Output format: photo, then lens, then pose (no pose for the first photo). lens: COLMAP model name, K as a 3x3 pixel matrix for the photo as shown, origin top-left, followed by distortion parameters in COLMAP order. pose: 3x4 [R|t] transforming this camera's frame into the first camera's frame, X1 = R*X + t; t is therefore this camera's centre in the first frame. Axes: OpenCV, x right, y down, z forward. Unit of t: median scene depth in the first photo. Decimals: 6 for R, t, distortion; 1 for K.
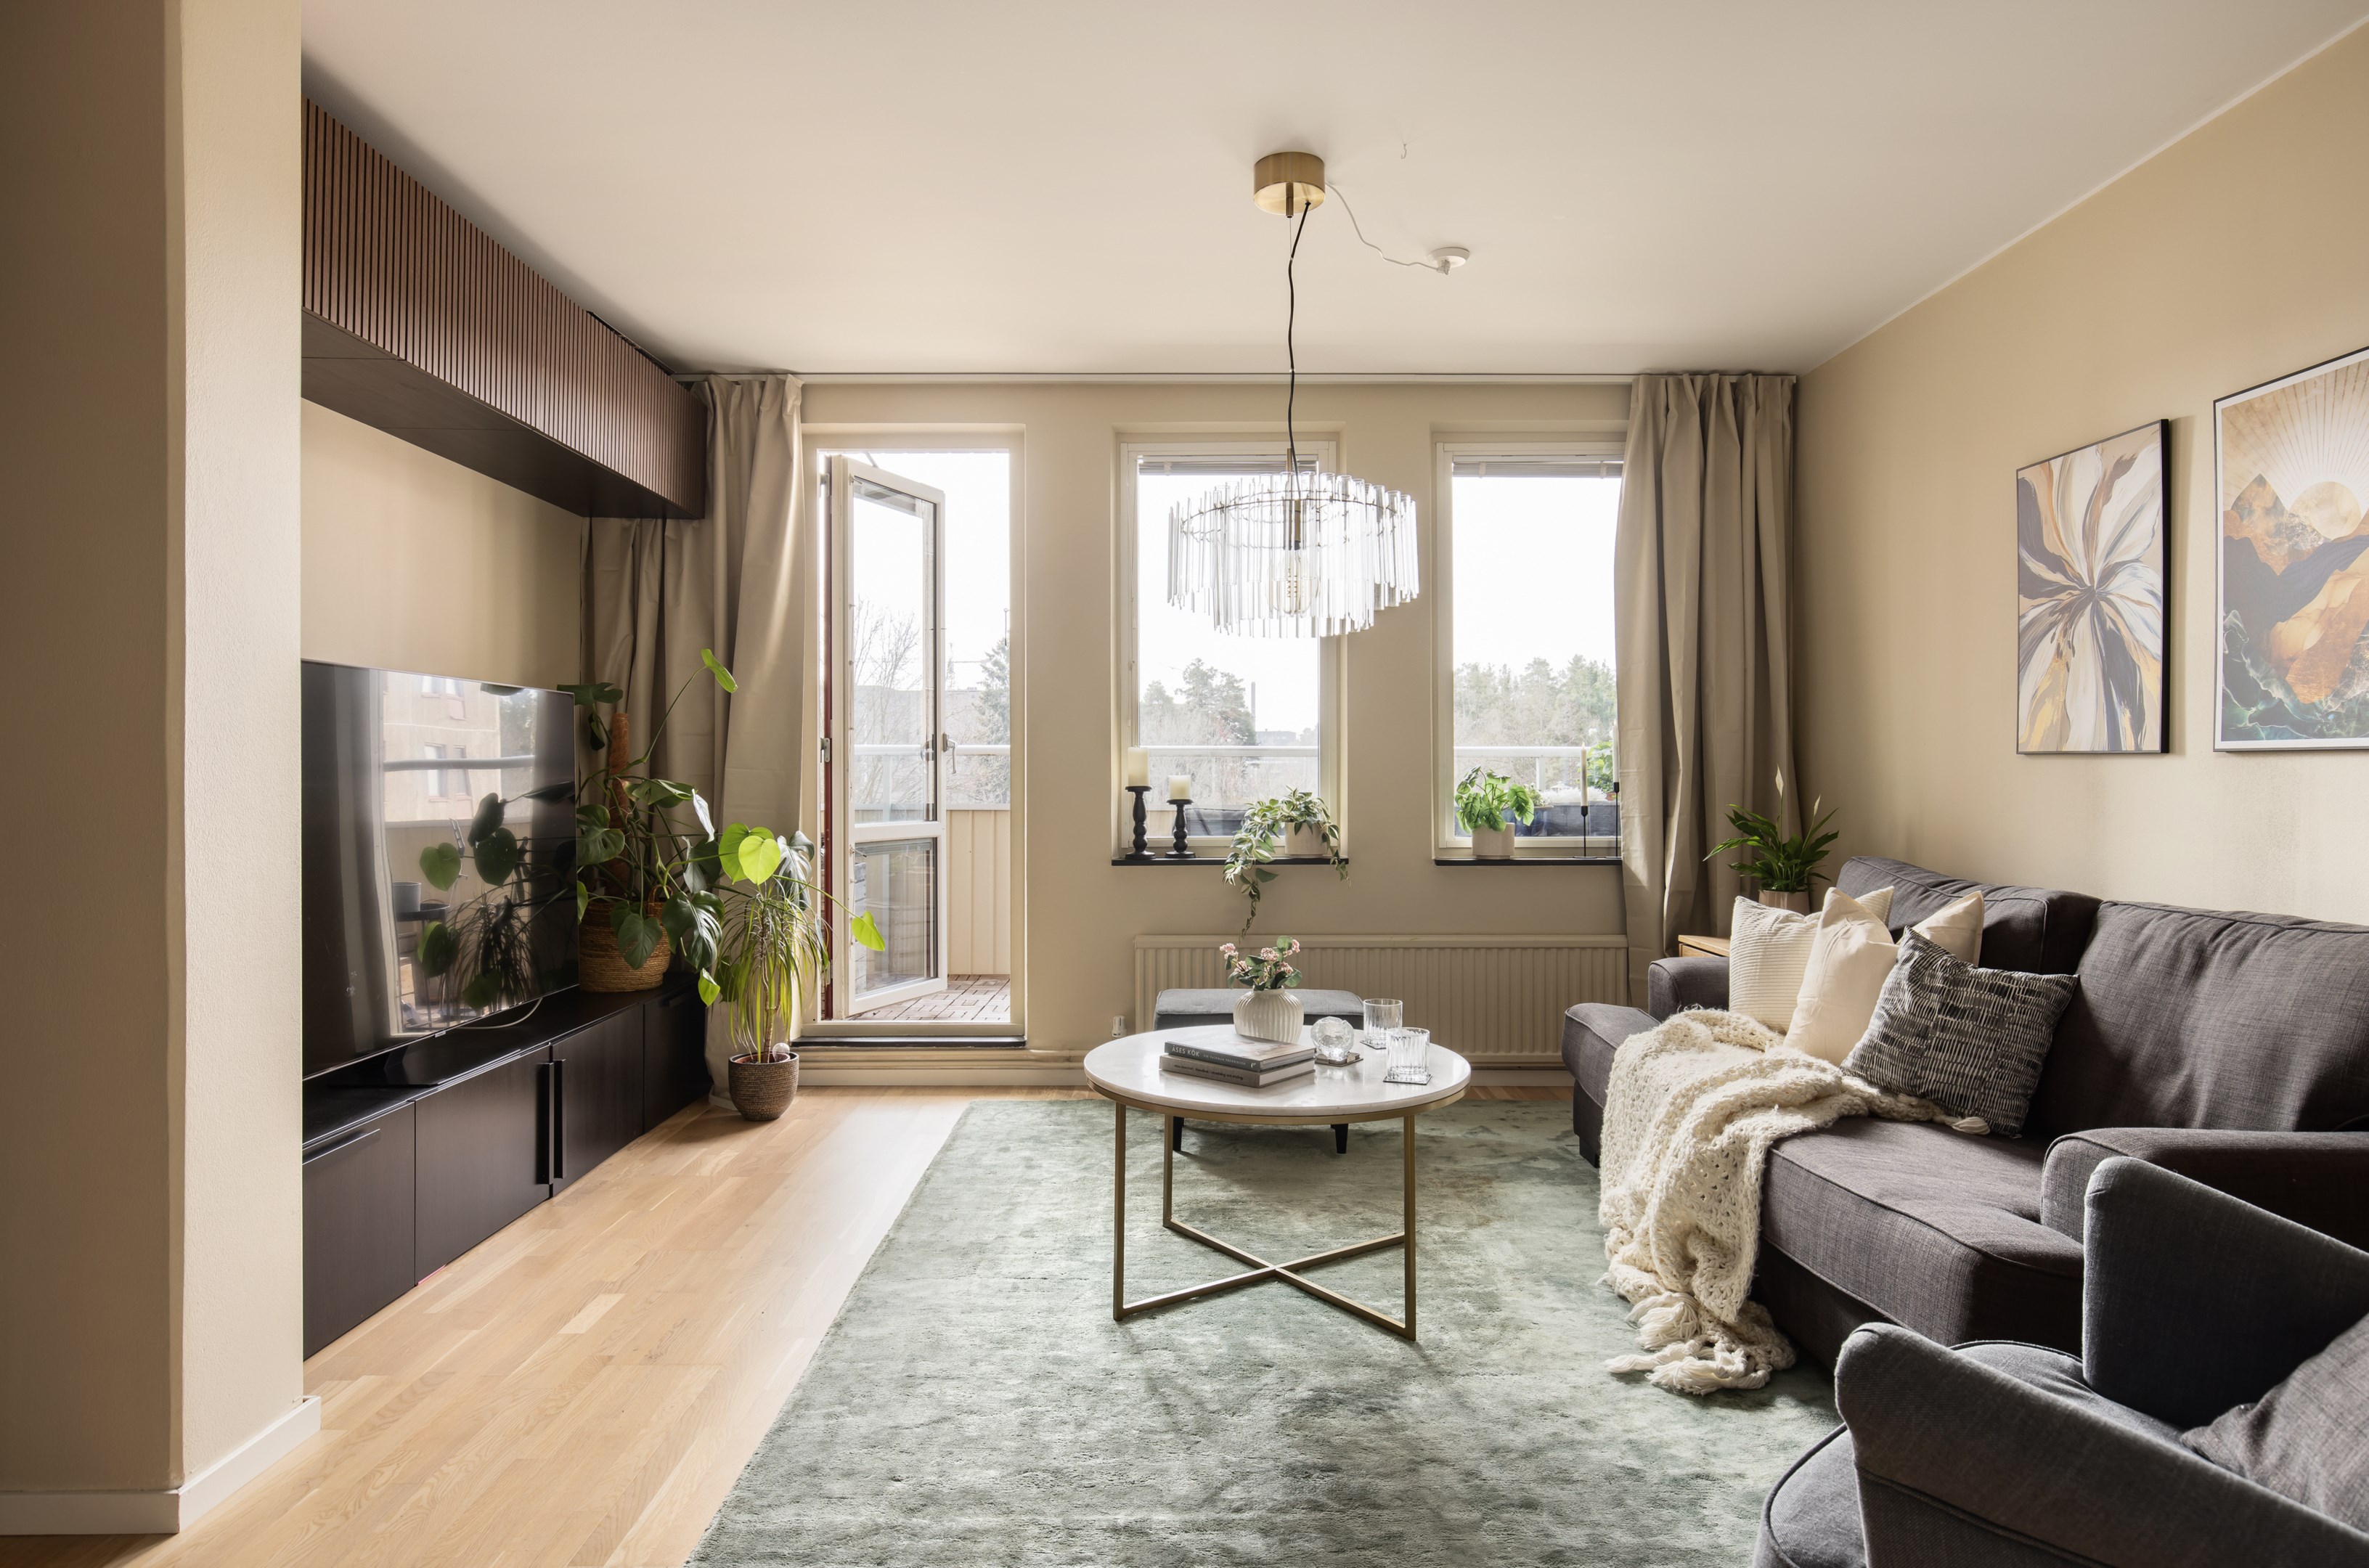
lens RADIAL K [[1390.3, 0, 1166.0], [0, 1390.3, 778.6], [0, 0, 1]] dist [0.001441, -0.000060]
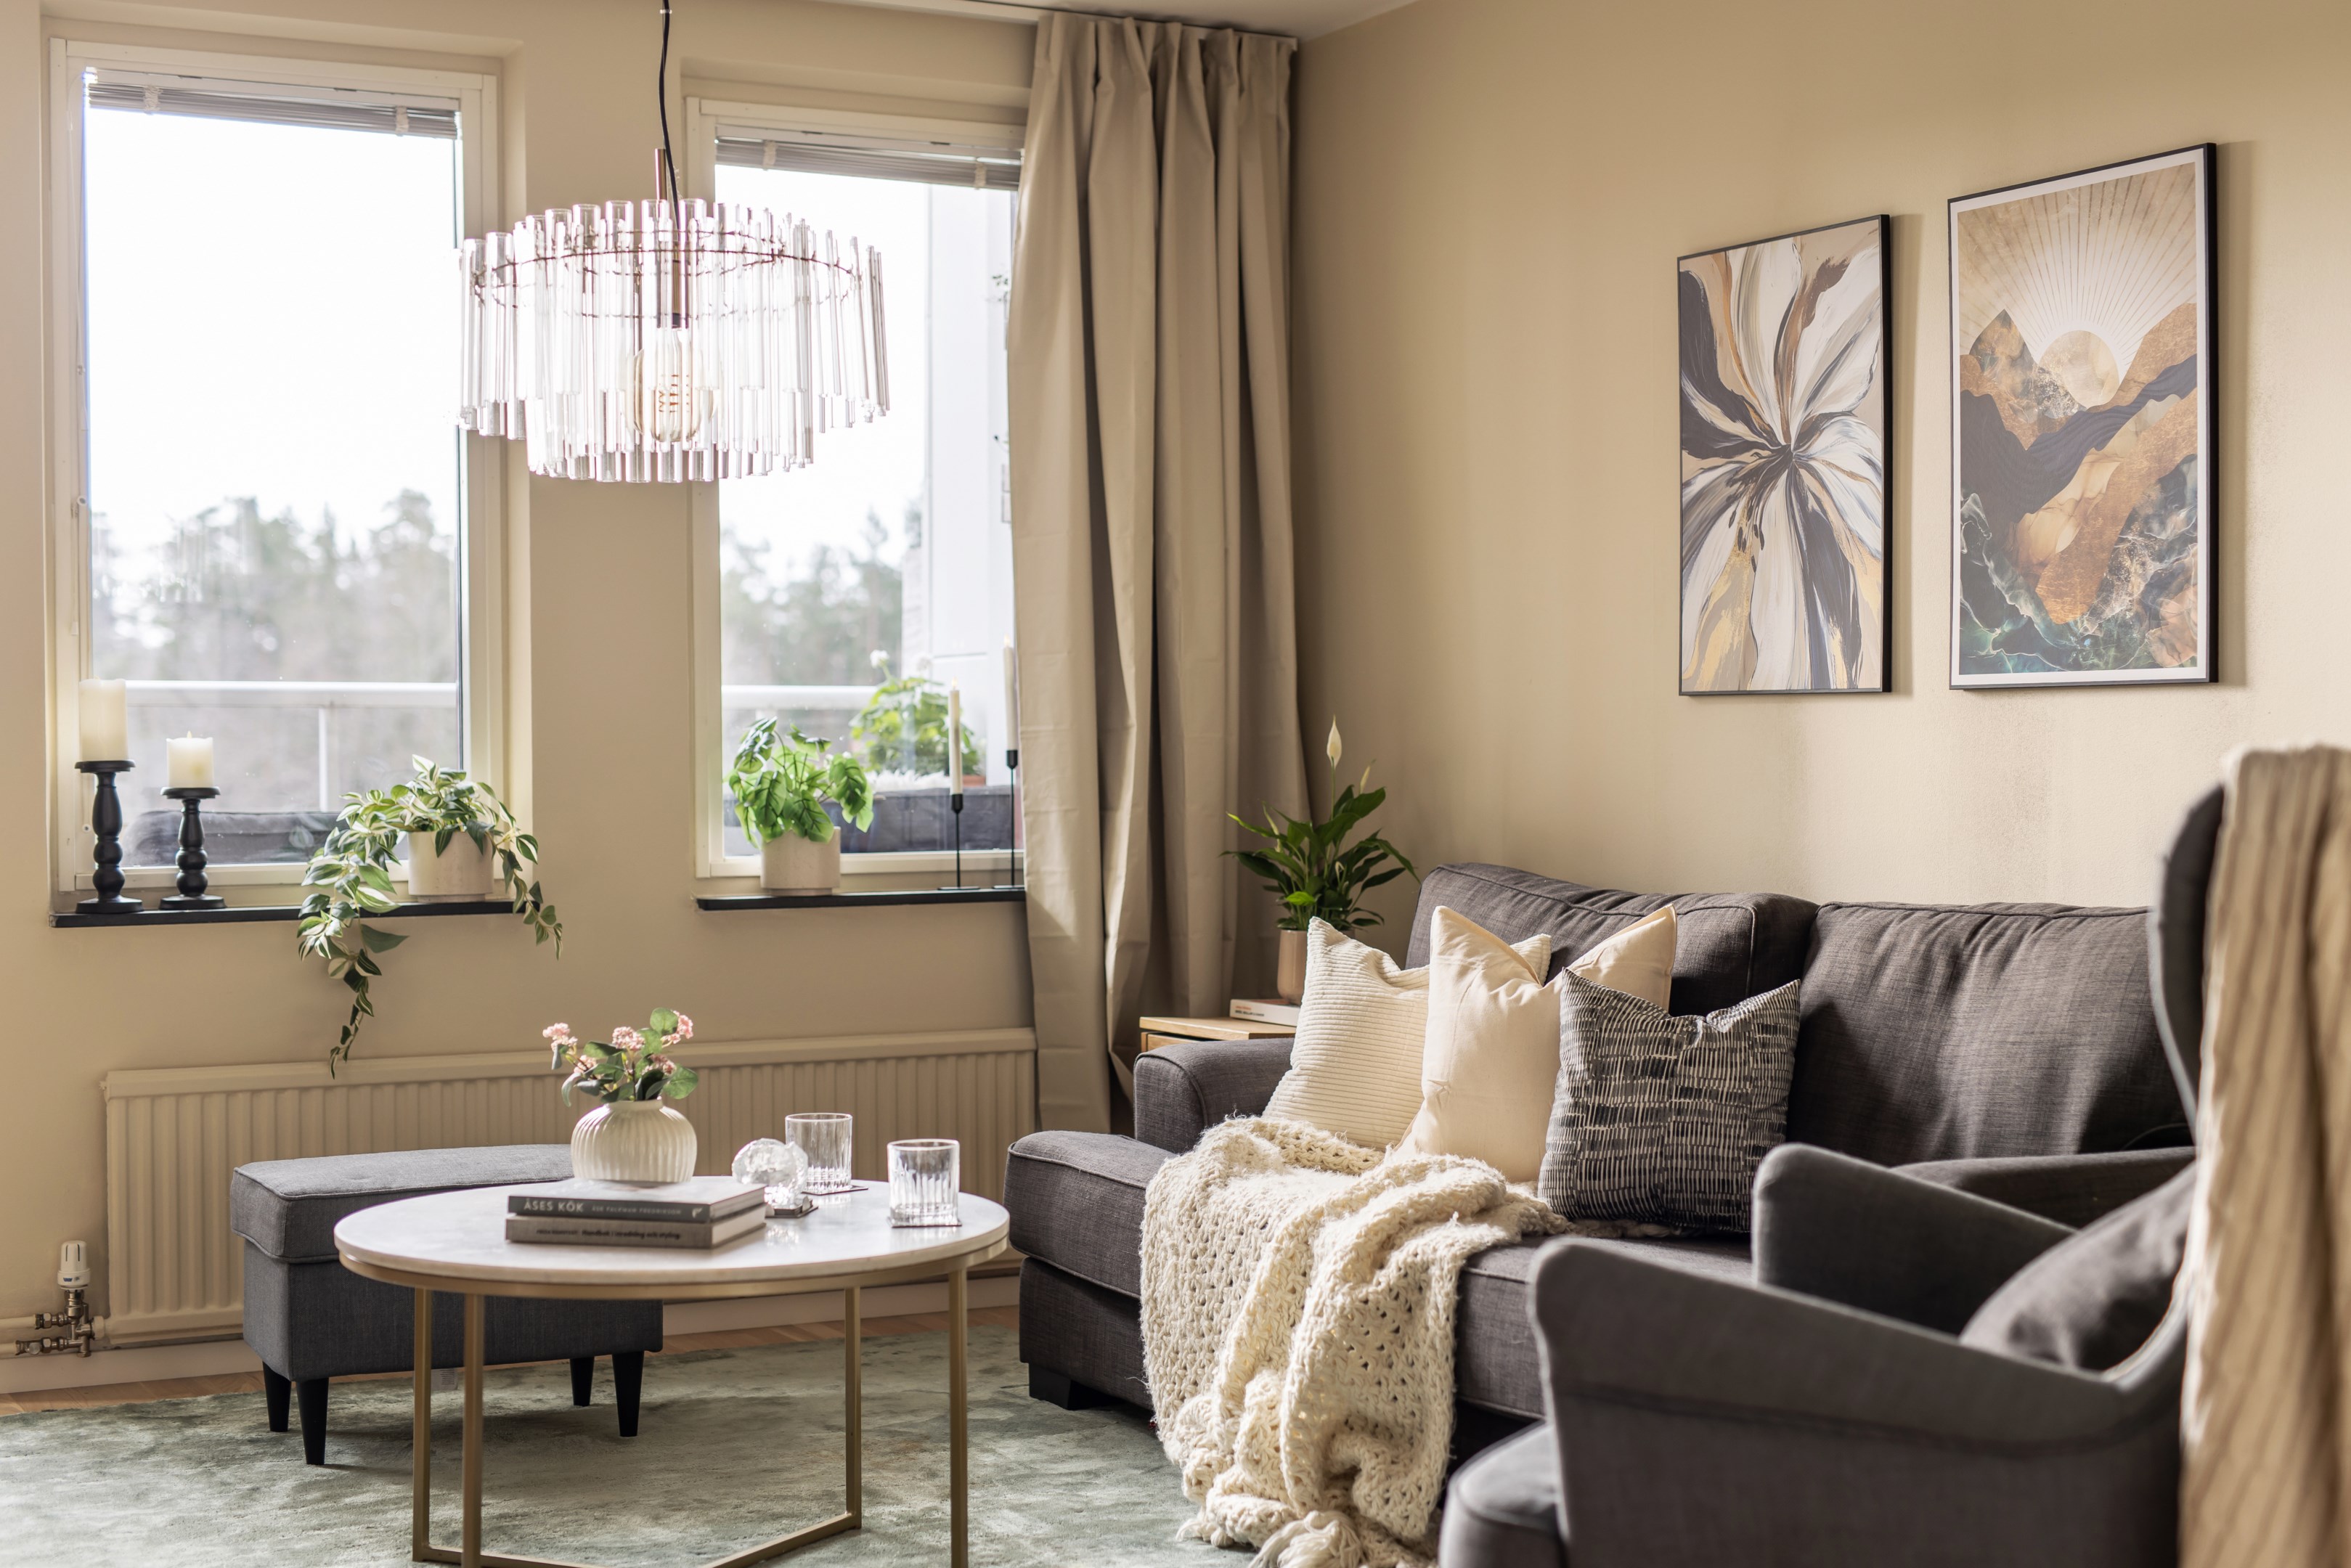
lens RADIAL K [[3365.3, 0, 1200.1], [0, 3365.3, 797.9], [0, 0, 1]] dist [0.008205, 0.000000]
pose [[0.881974, -0.010240, 0.471187, -0.333973], [0.007215, 0.999940, 0.008226, 0.016084], [-0.471243, -0.003855, 0.881995, -0.286887]]
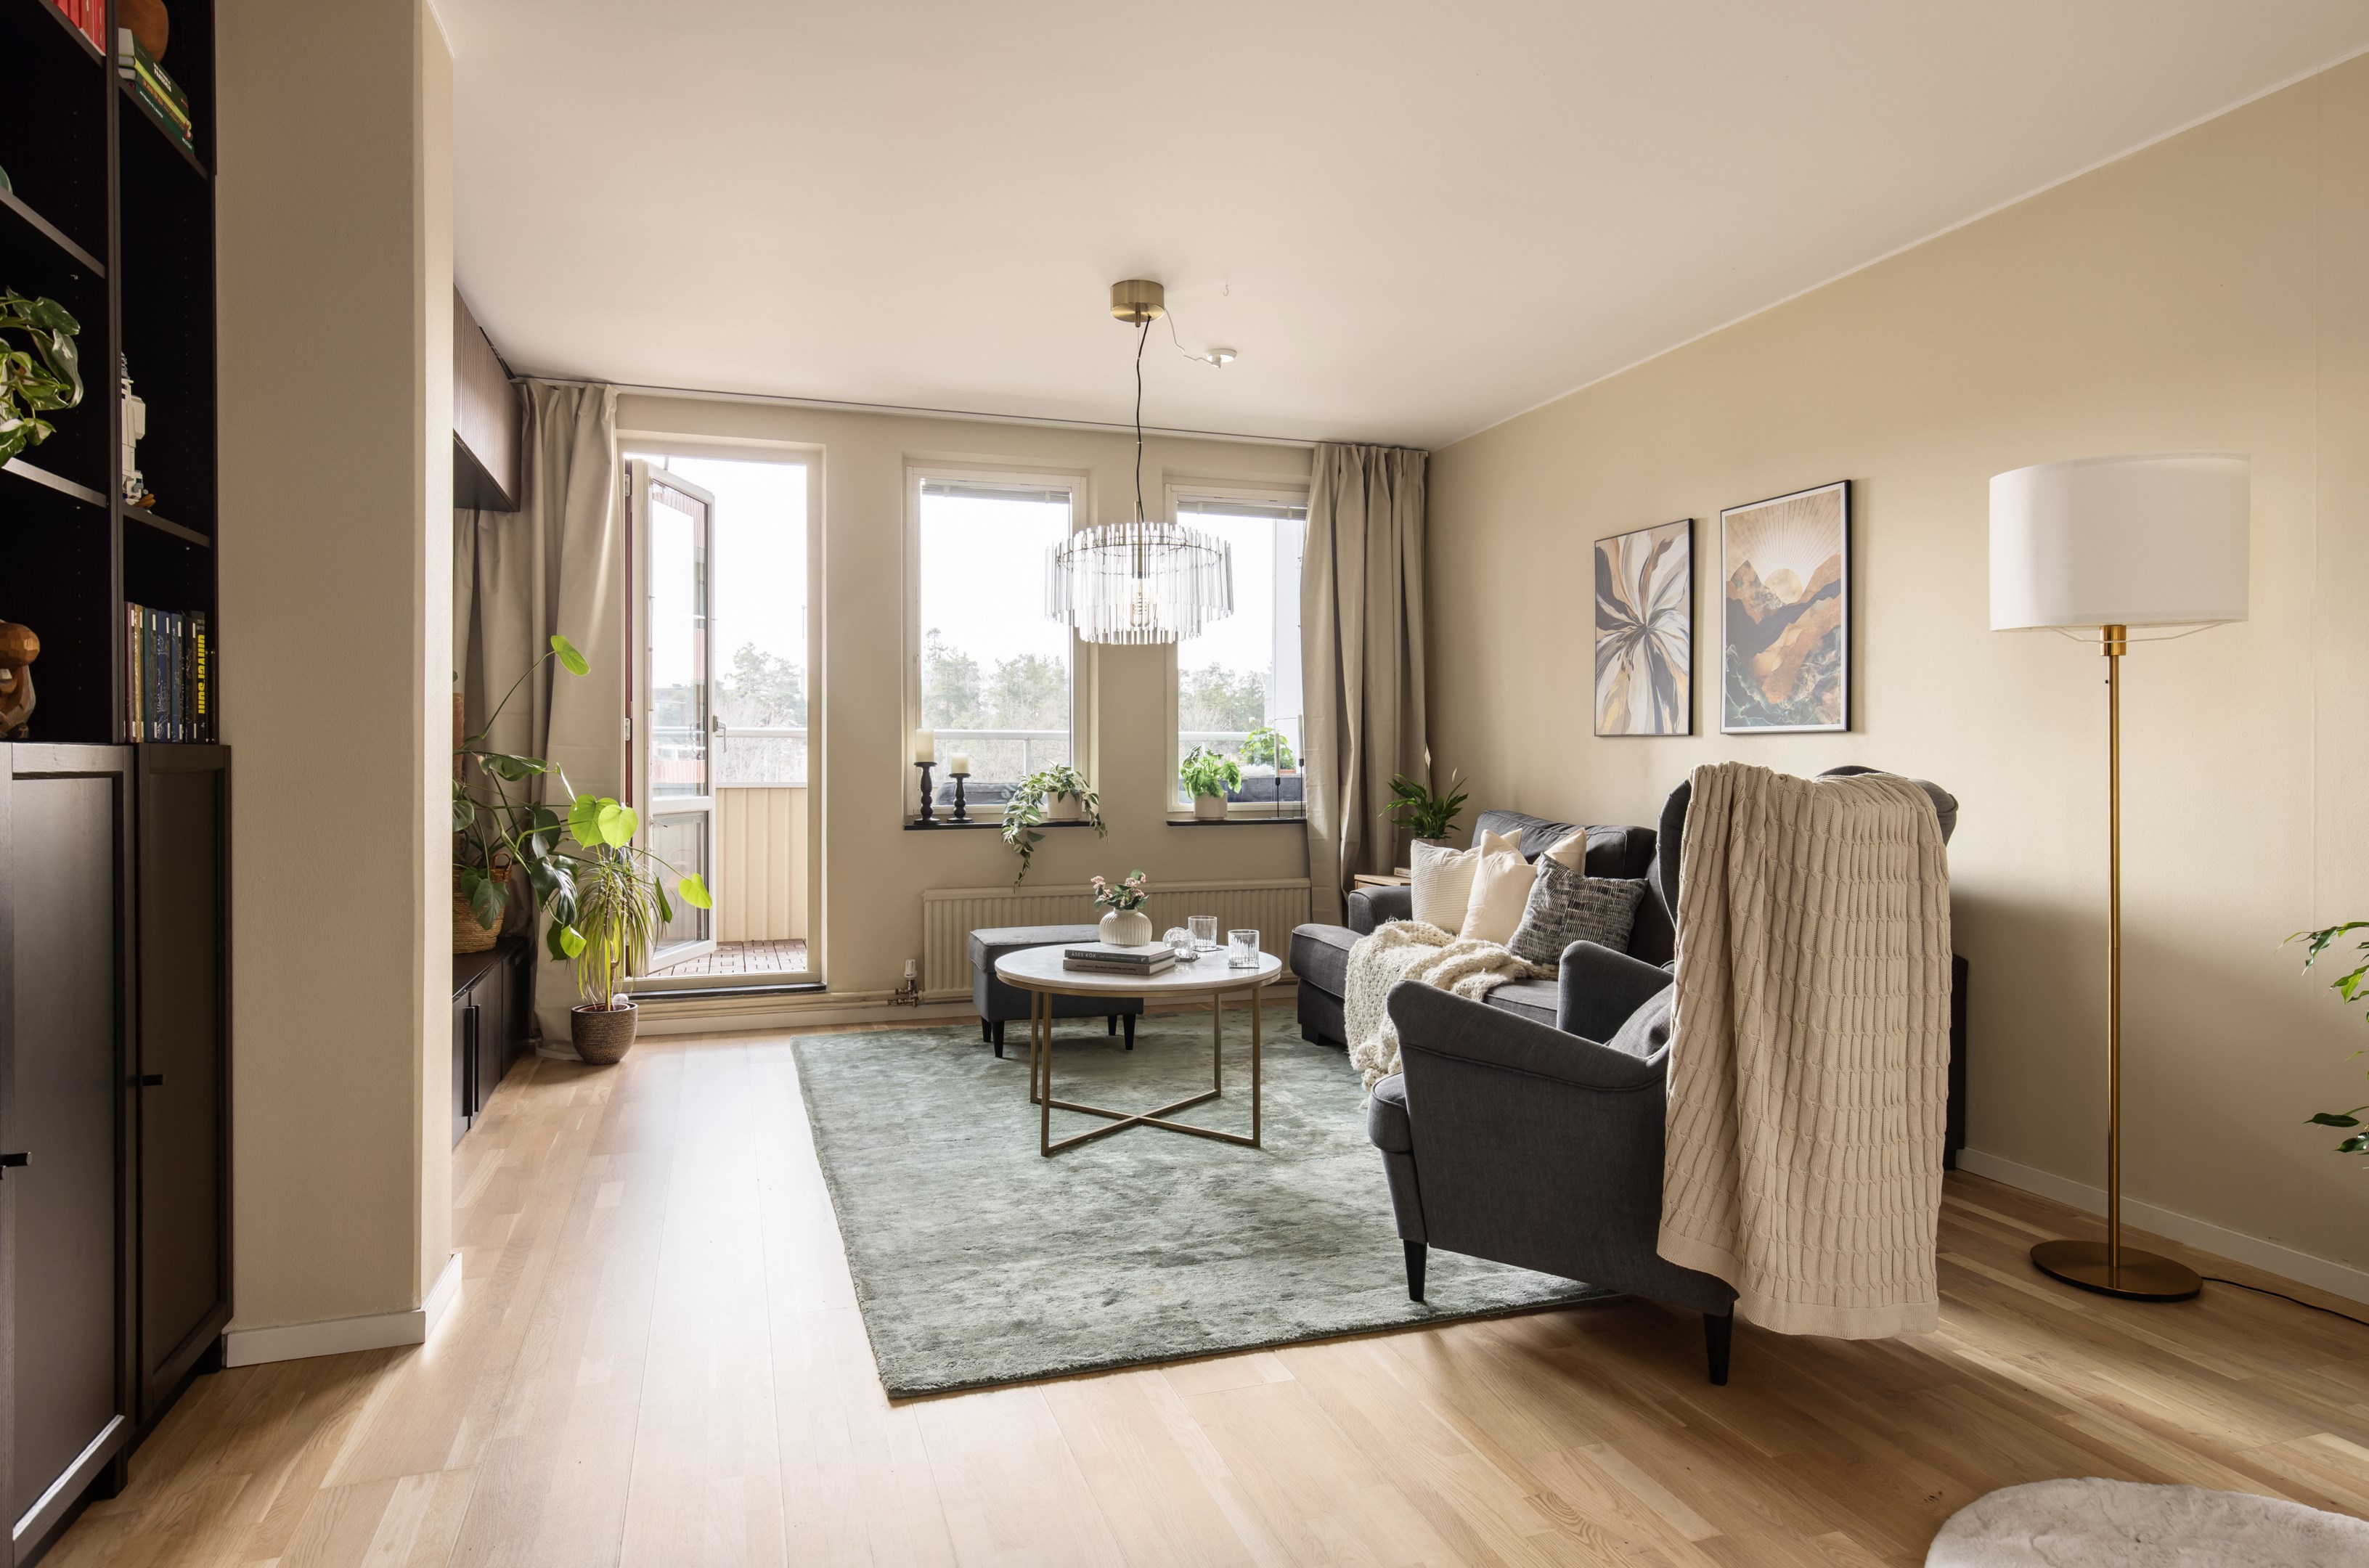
lens RADIAL K [[1370.6, 0, 1176.4], [0, 1370.6, 767.8], [0, 0, 1]] dist [0.012891, -0.004066]
pose [[0.948262, -0.002087, 0.317481, -0.264546], [0.001799, 0.999998, 0.001200, 0.013191], [-0.317483, -0.000566, 0.948264, -0.226647]]
